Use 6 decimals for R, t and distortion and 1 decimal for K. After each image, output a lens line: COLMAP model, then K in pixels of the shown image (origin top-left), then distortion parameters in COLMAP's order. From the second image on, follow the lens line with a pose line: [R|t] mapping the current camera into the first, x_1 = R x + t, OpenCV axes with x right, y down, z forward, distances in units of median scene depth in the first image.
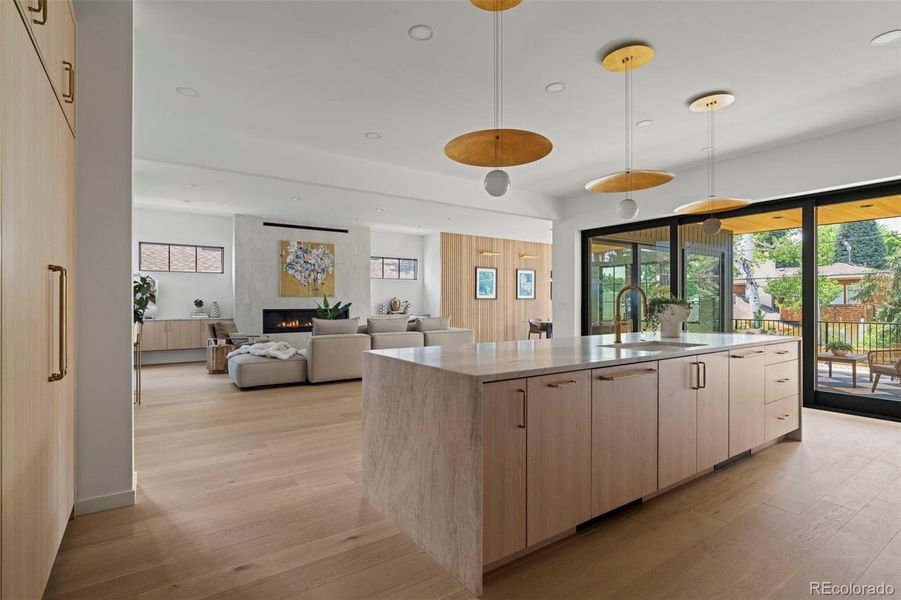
lens RADIAL K [[443.9, 0, 447.6], [0, 443.9, 301.3], [0, 0, 1]] dist [-0.003703, -0.000408]
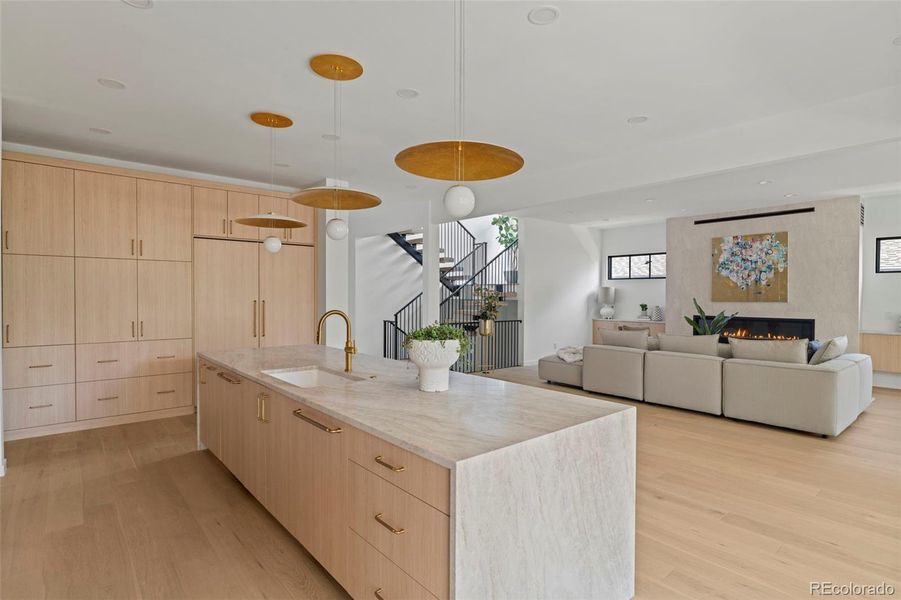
lens RADIAL K [[443.9, 0, 440.9], [0, 443.9, 301.4], [0, 0, 1]] dist [-0.003703, -0.000408]
pose [[0.094459, 0.013508, -0.995437, 0.439461], [-0.001398, 0.999909, 0.013436, -0.021554], [0.995528, 0.000122, 0.094470, 0.365595]]
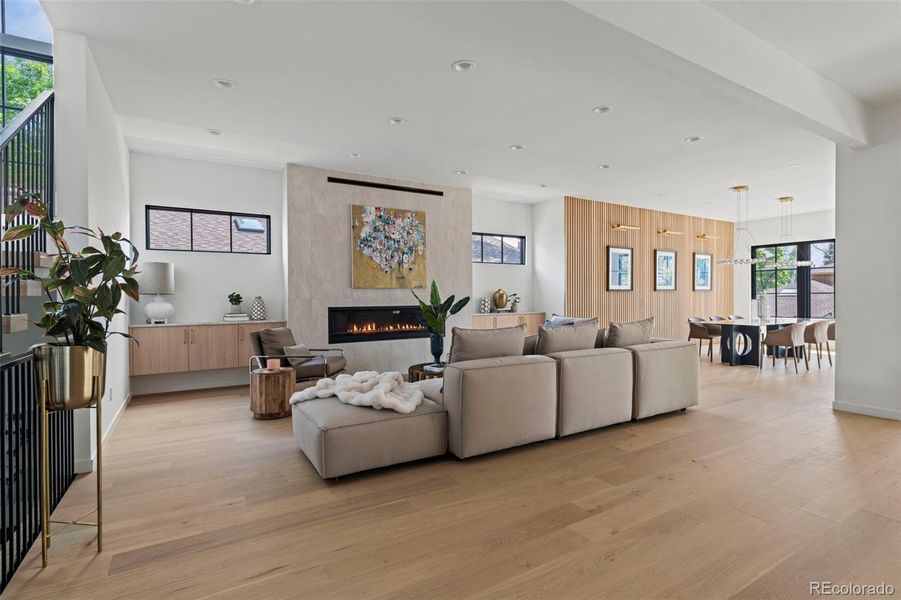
lens RADIAL K [[443.9, 0, 450.1], [0, 443.9, 298.8], [0, 0, 1]] dist [-0.003703, -0.000408]
pose [[0.998378, -0.006404, -0.056570, -0.184908], [0.006830, 0.999950, 0.007355, 0.001458], [0.056520, -0.007730, 0.998372, 0.324616]]
